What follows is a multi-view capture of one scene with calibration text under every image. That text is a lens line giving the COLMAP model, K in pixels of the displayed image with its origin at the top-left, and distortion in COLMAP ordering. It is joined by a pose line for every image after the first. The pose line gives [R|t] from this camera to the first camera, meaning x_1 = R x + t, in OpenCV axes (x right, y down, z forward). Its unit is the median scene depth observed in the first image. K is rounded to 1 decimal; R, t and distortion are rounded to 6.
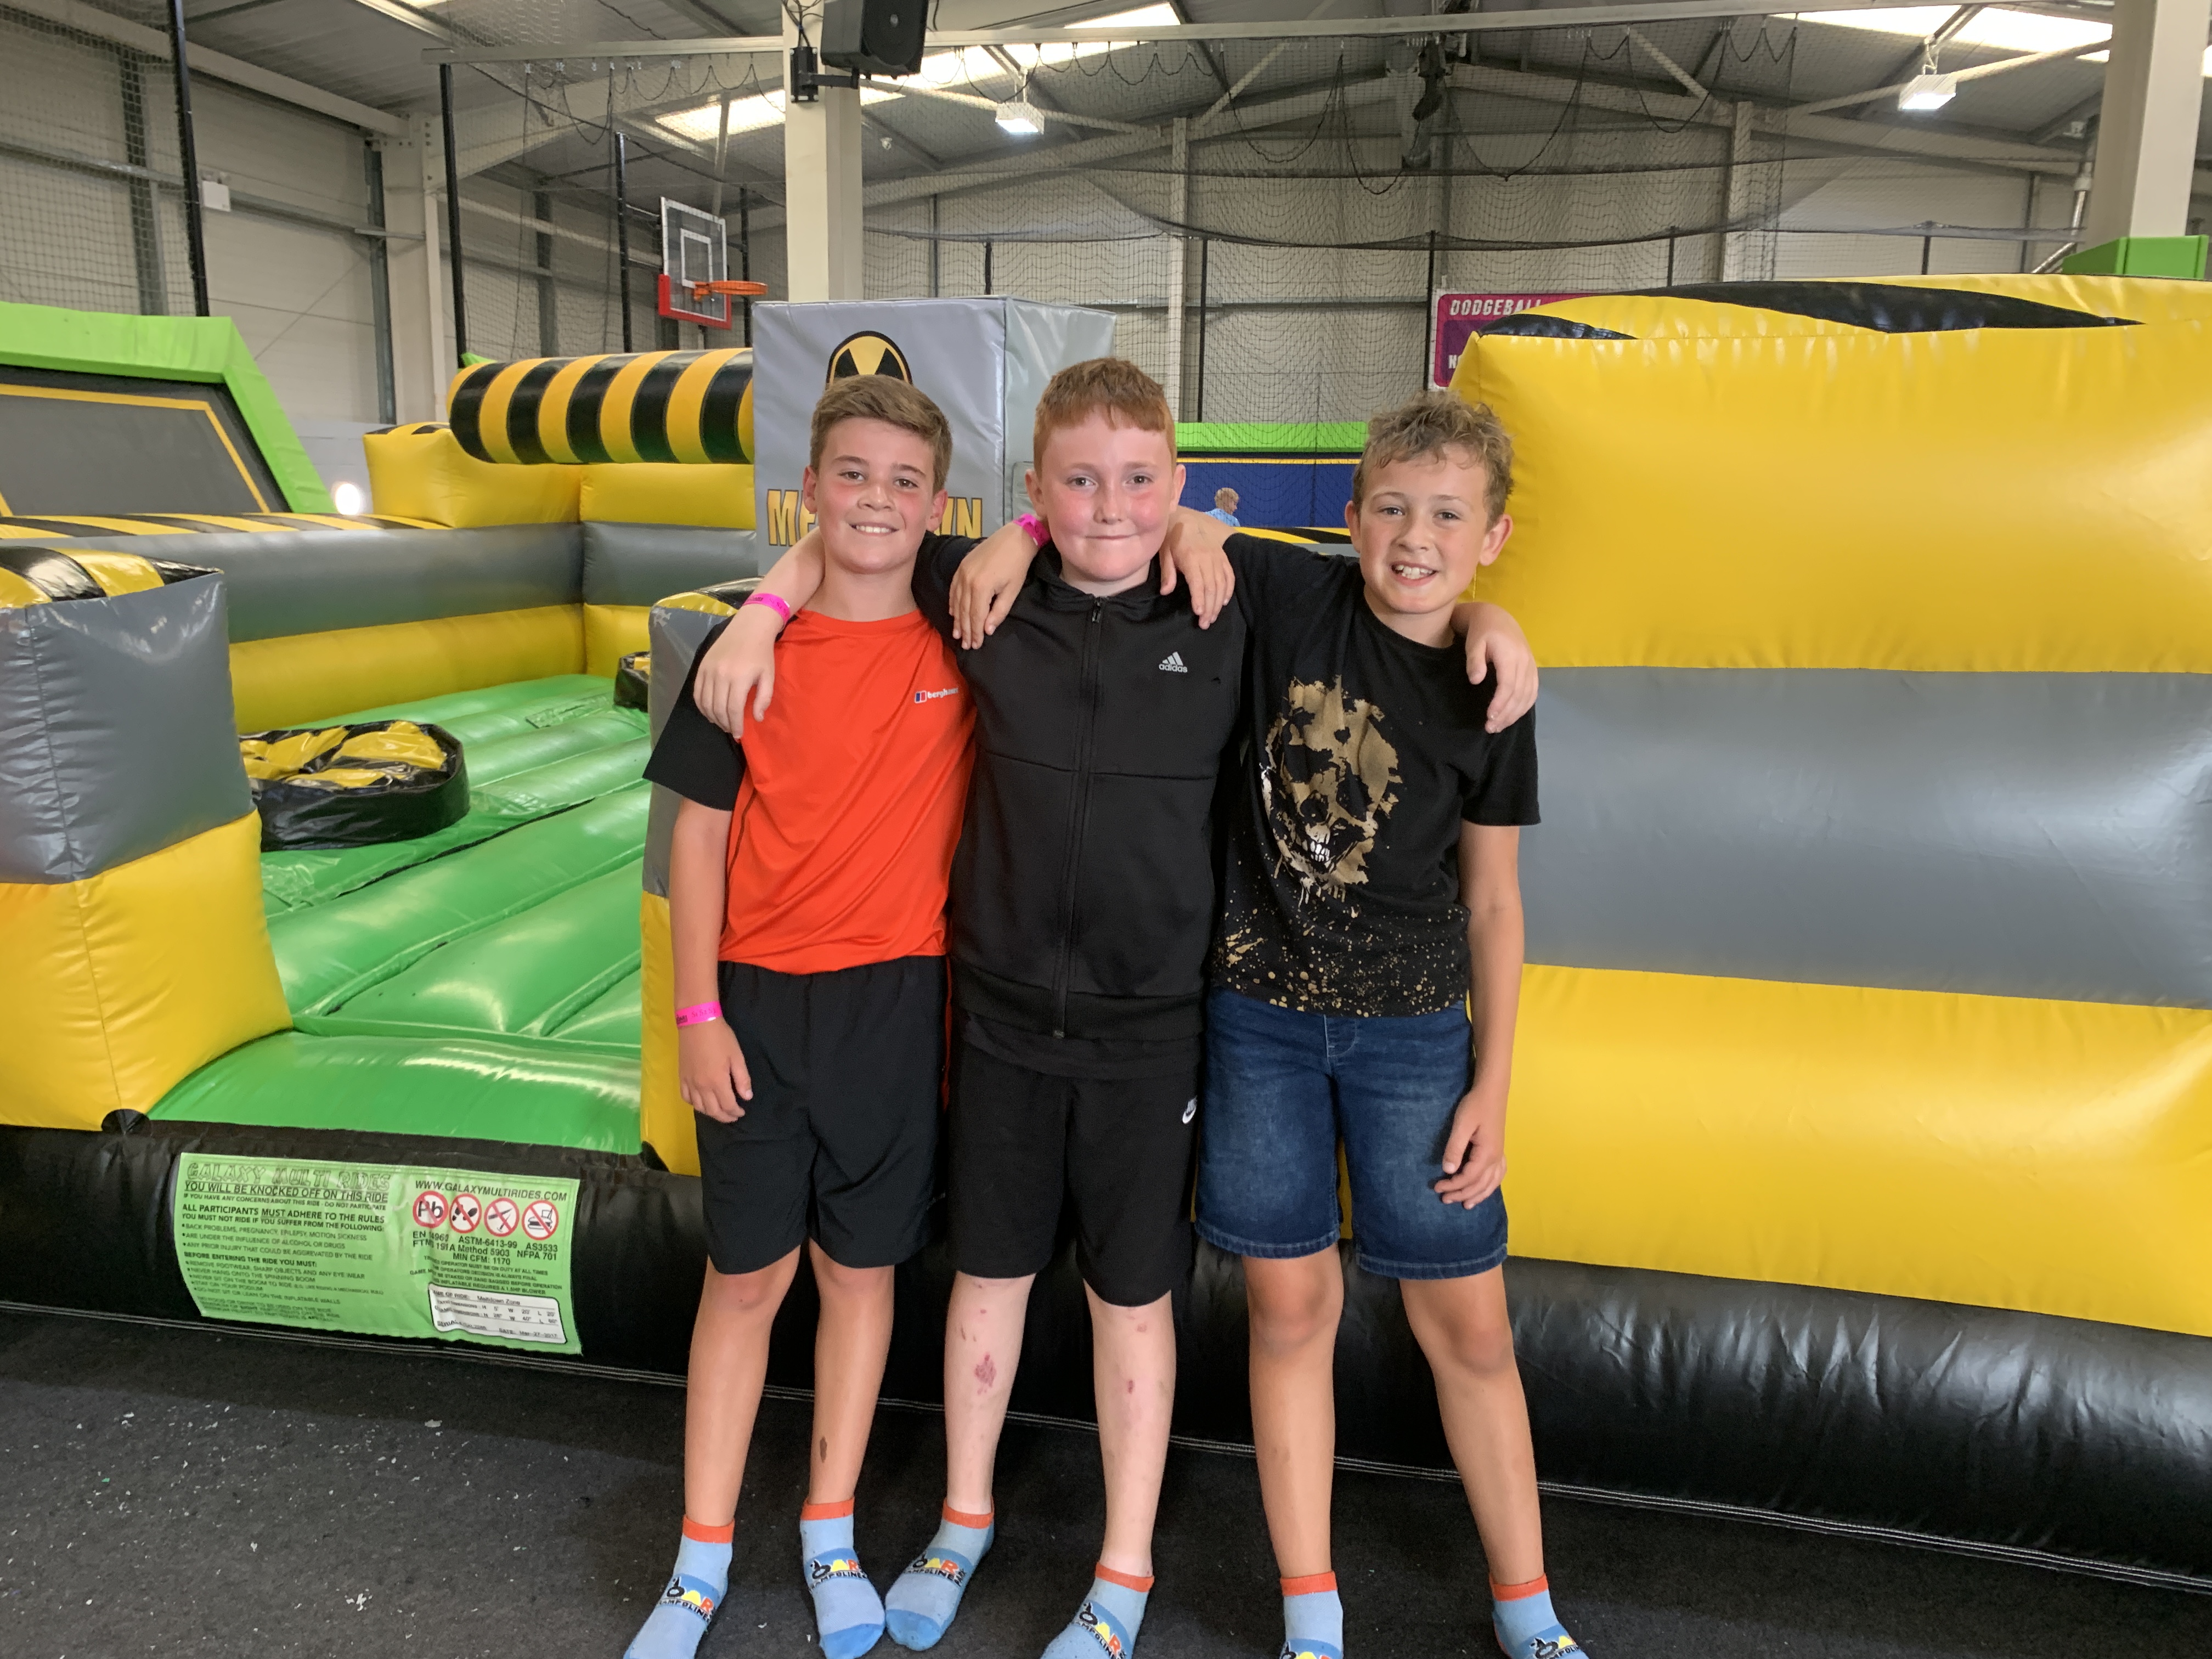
lens RADIAL K [[1724.6, 0, 1090.4], [0, 1724.6, 831.9], [0, 0, 1]] dist [-0.008973, 0.013180]
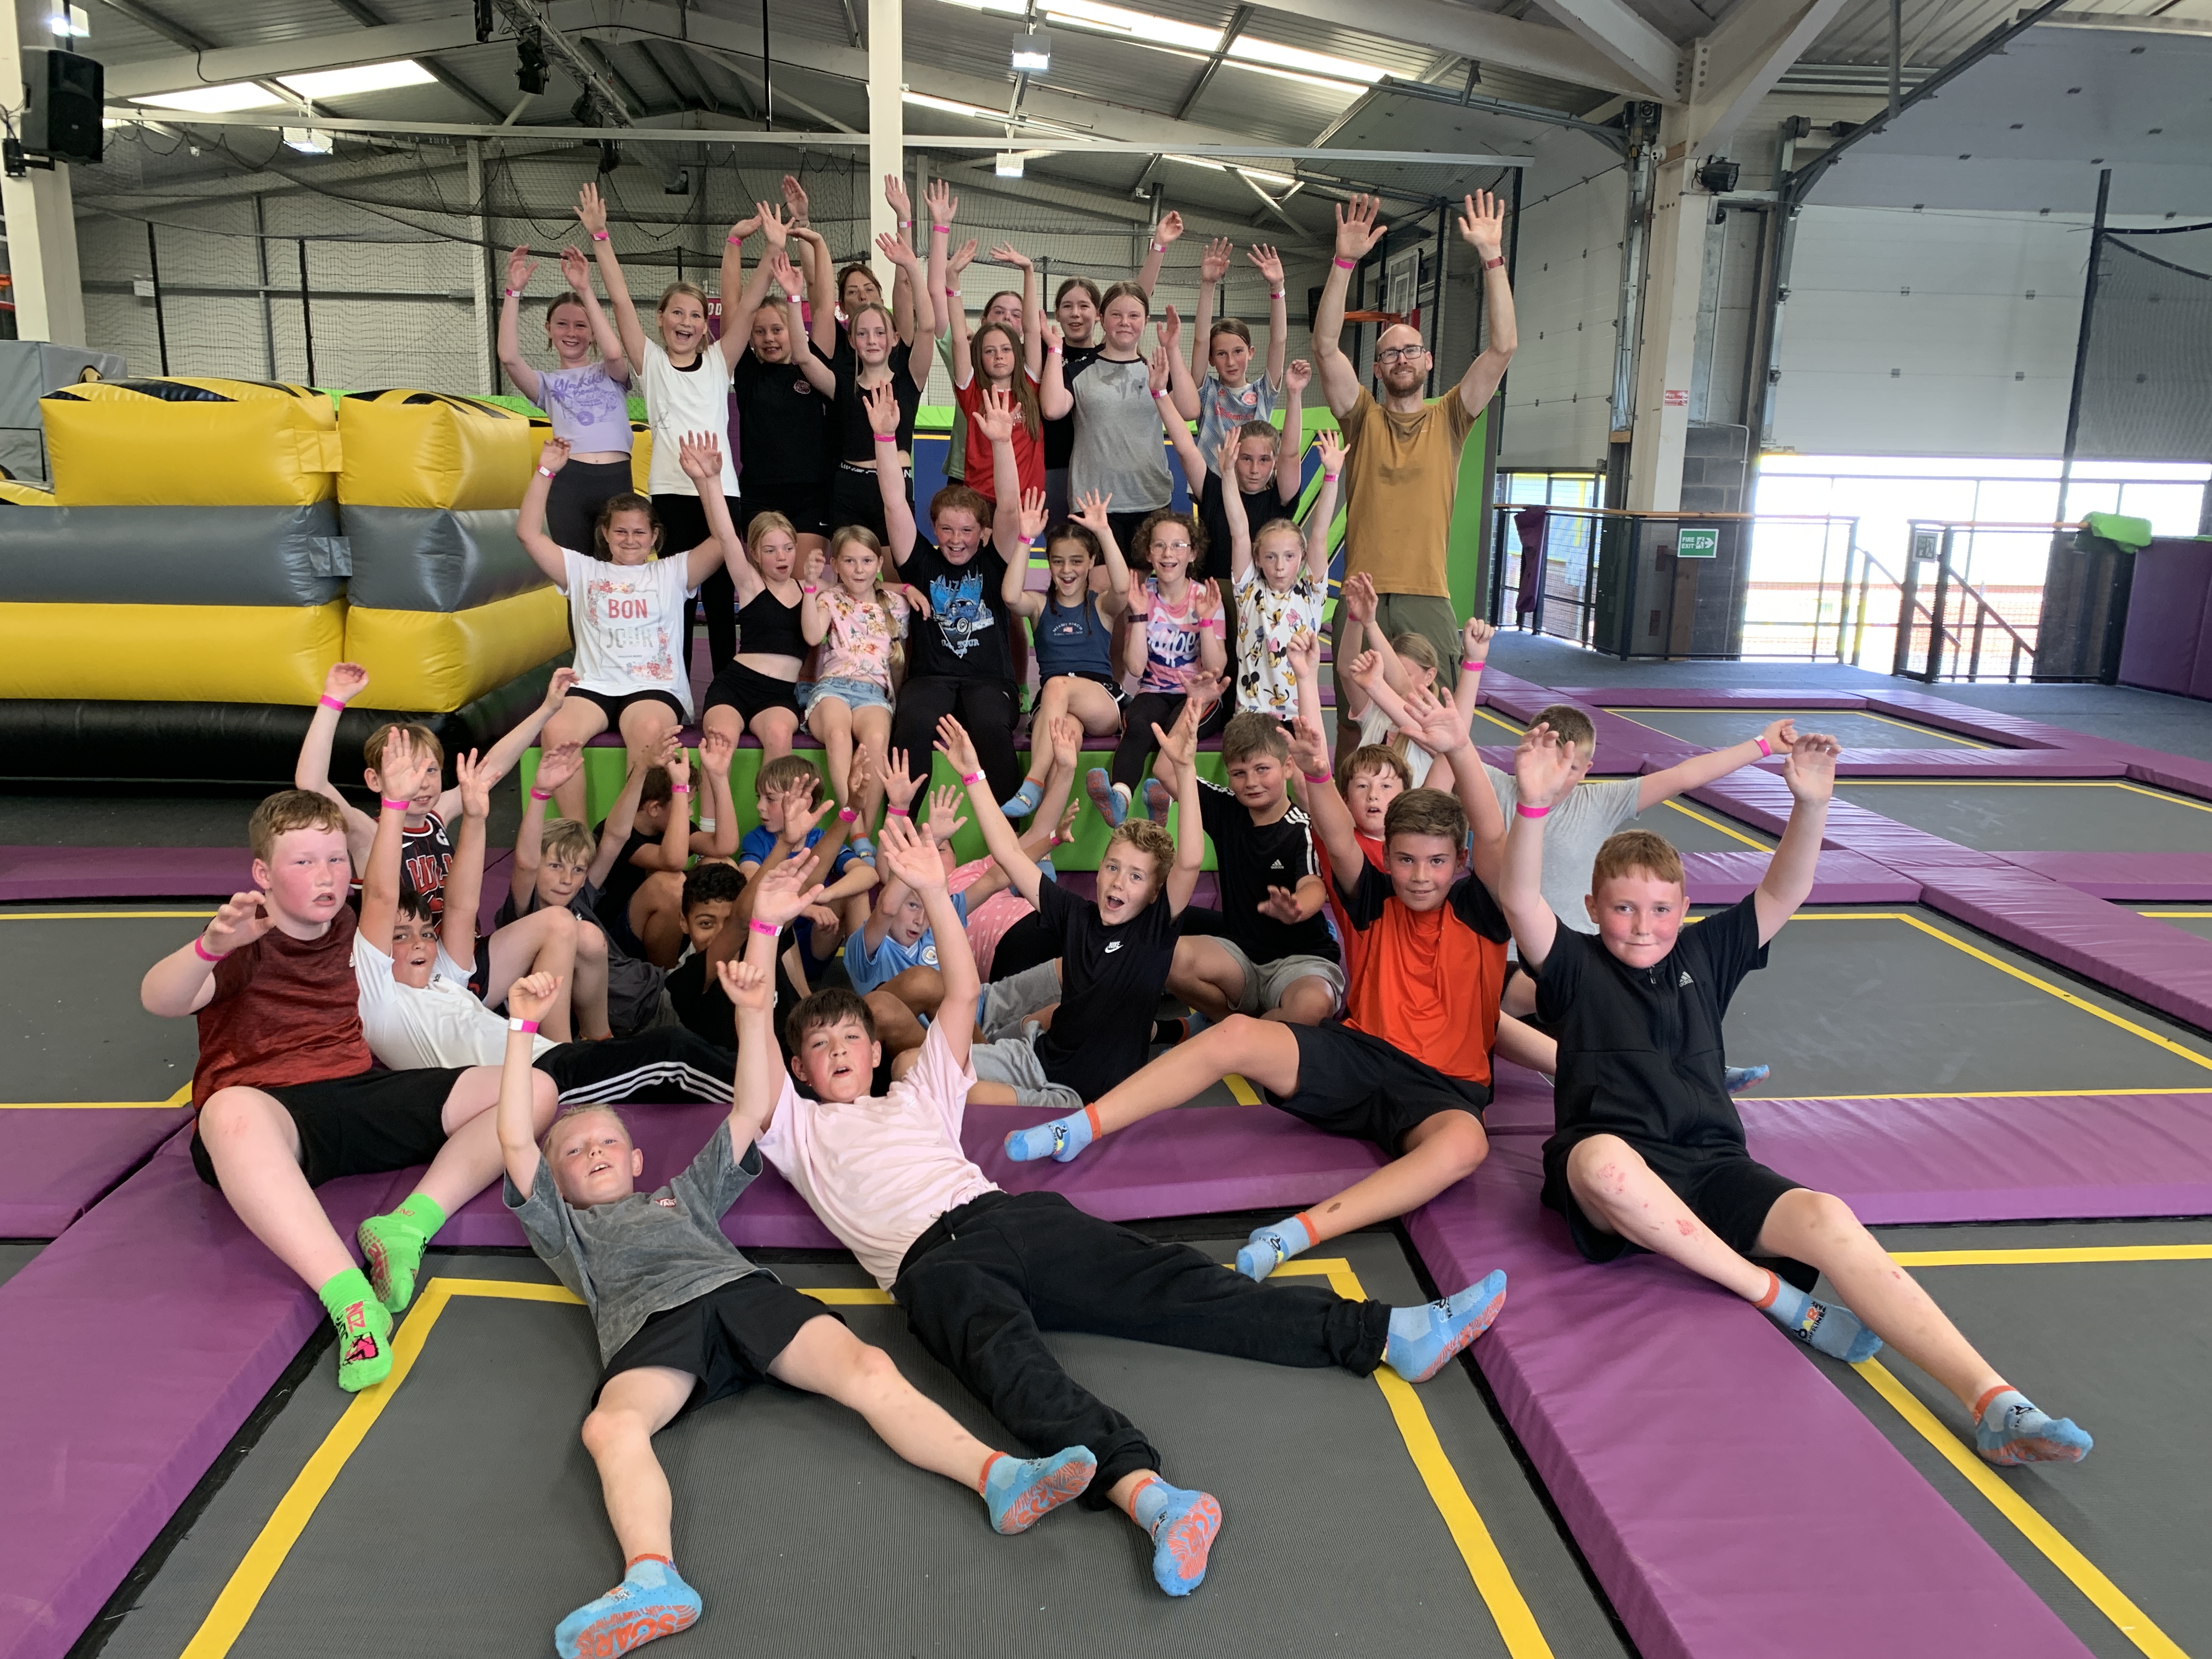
lens RADIAL K [[1724.6, 0, 1120.8], [0, 1724.6, 847.3], [0, 0, 1]] dist [-0.008973, 0.013180]
pose [[0.960096, -0.056122, 0.273982, 0.237590], [0.048506, 0.998227, 0.034498, 0.104418], [-0.275433, -0.019832, 0.961116, -0.522362]]
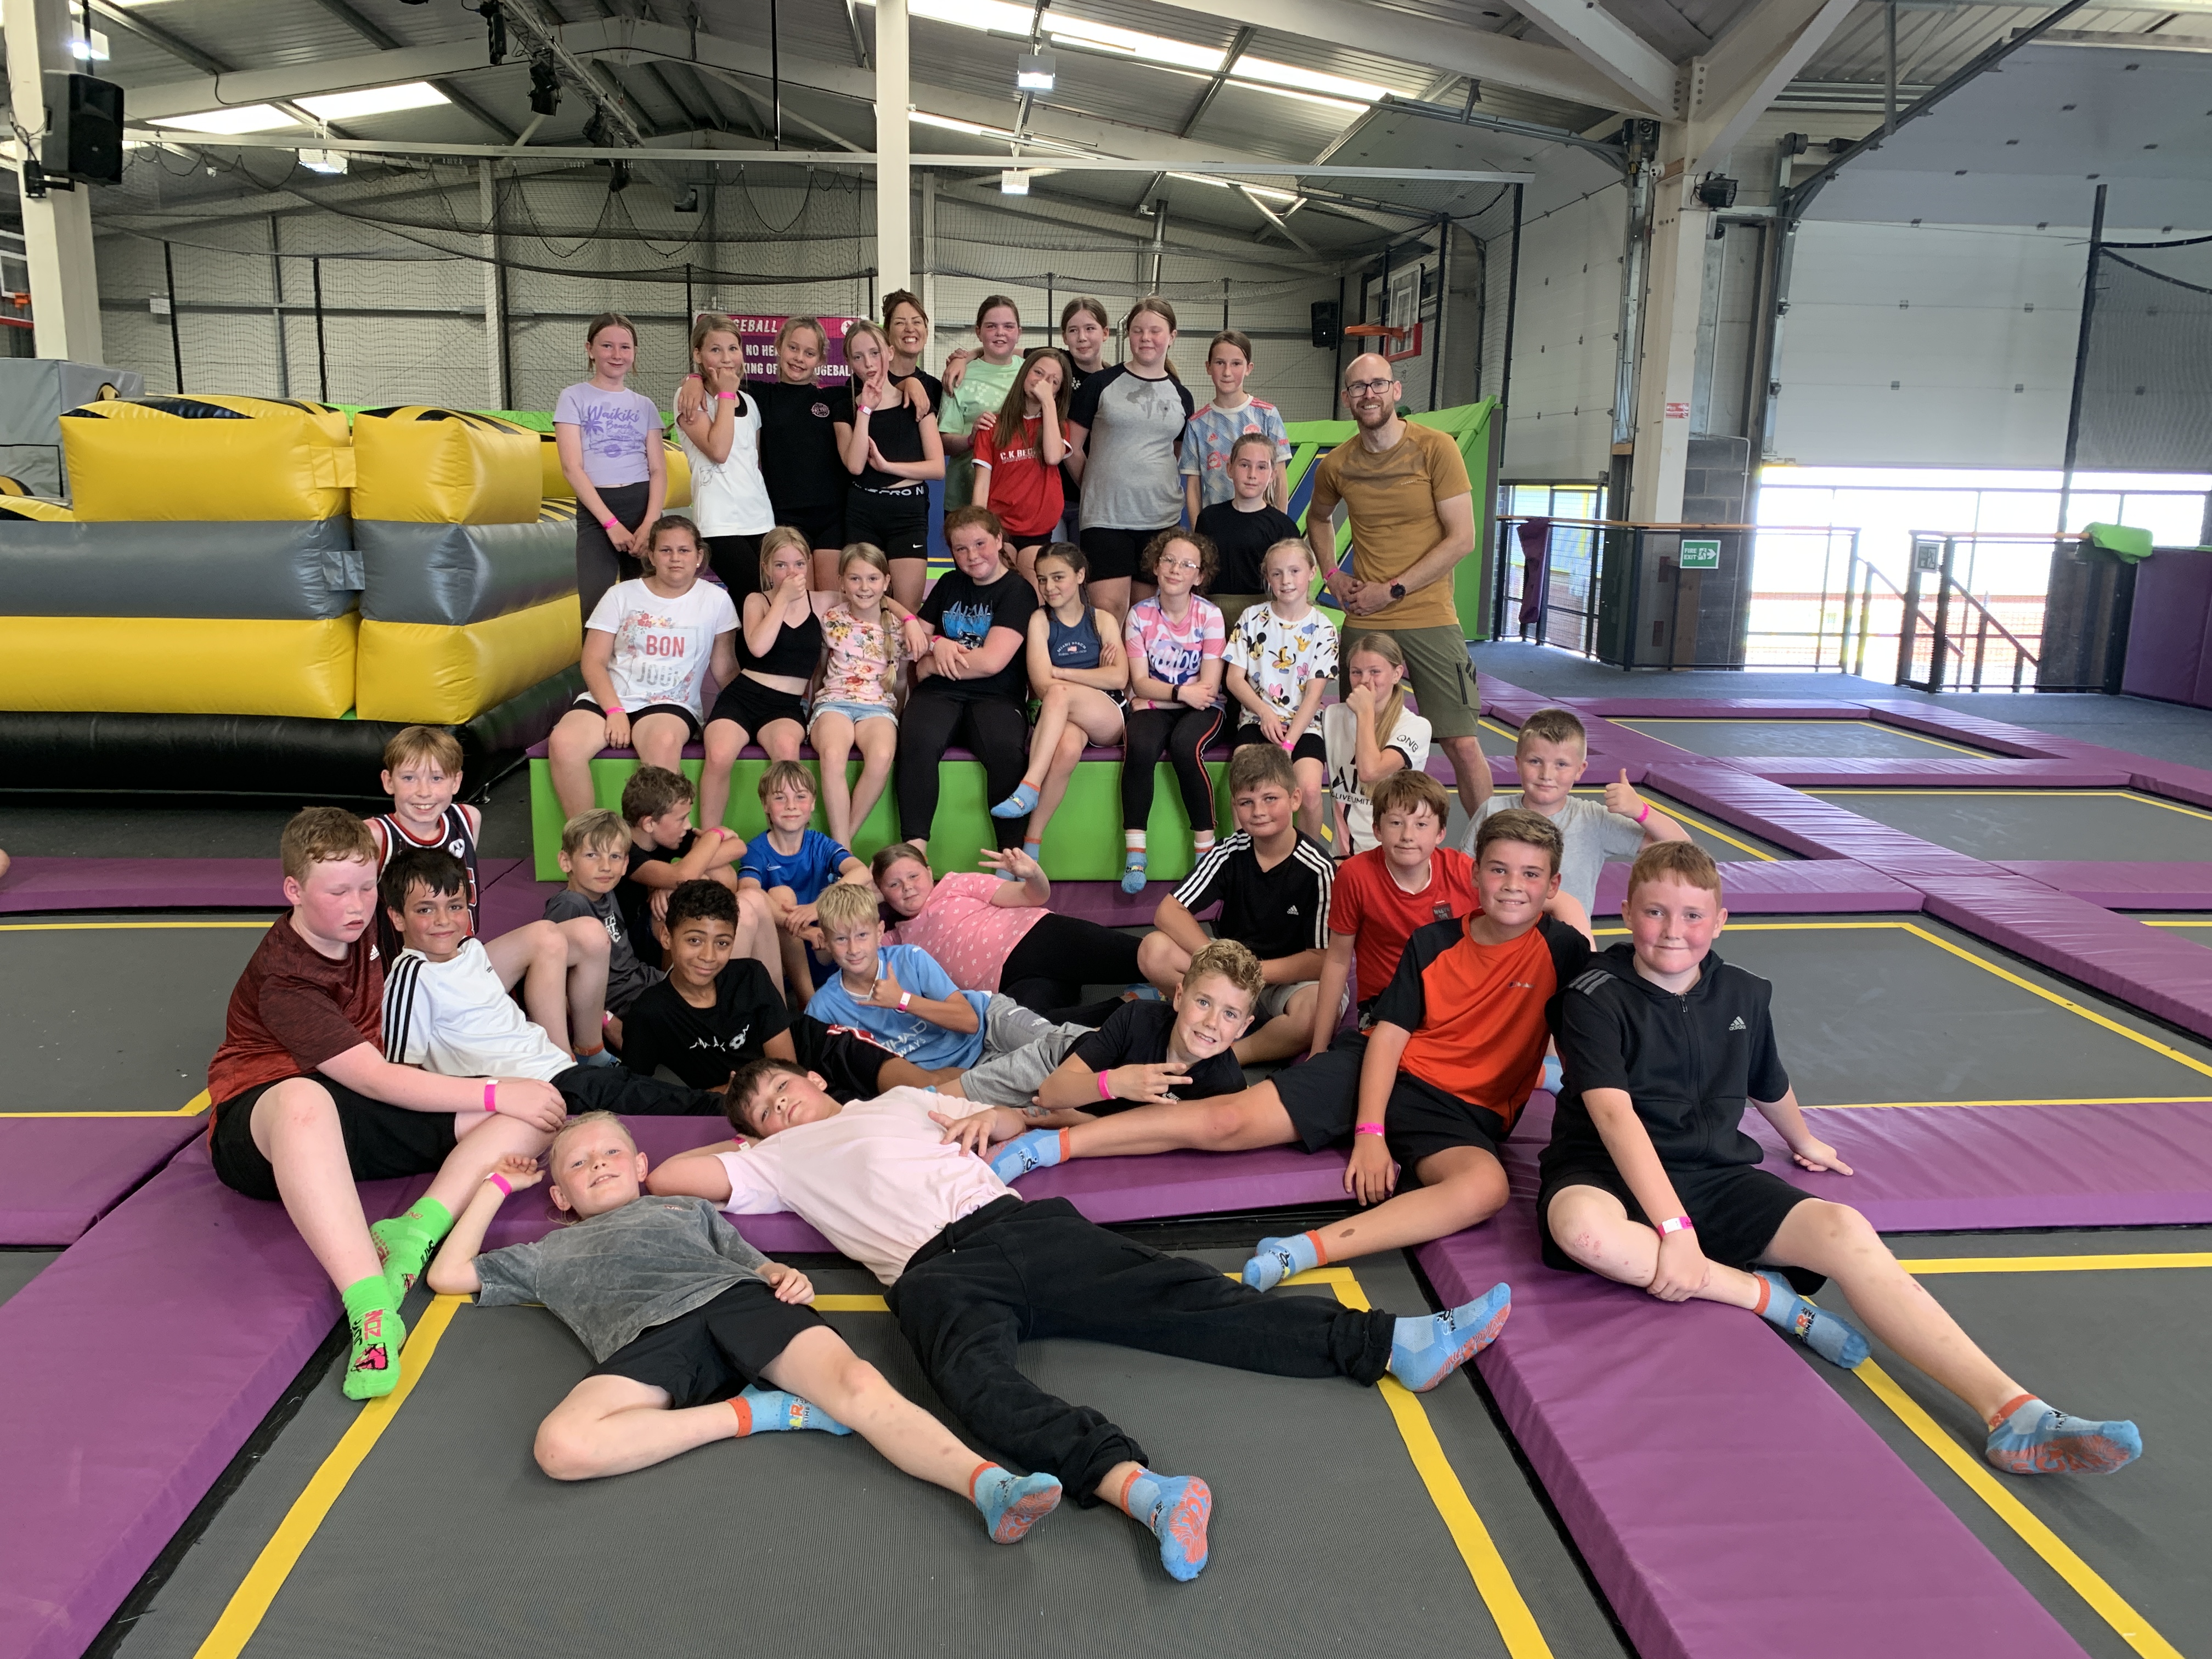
lens RADIAL K [[1724.6, 0, 1117.5], [0, 1724.6, 817.8], [0, 0, 1]] dist [-0.008973, 0.013180]
pose [[0.961361, -0.050713, 0.270579, 0.236833], [0.049568, 0.998709, 0.011069, 0.104426], [-0.270791, 0.002771, 0.962634, -0.525769]]
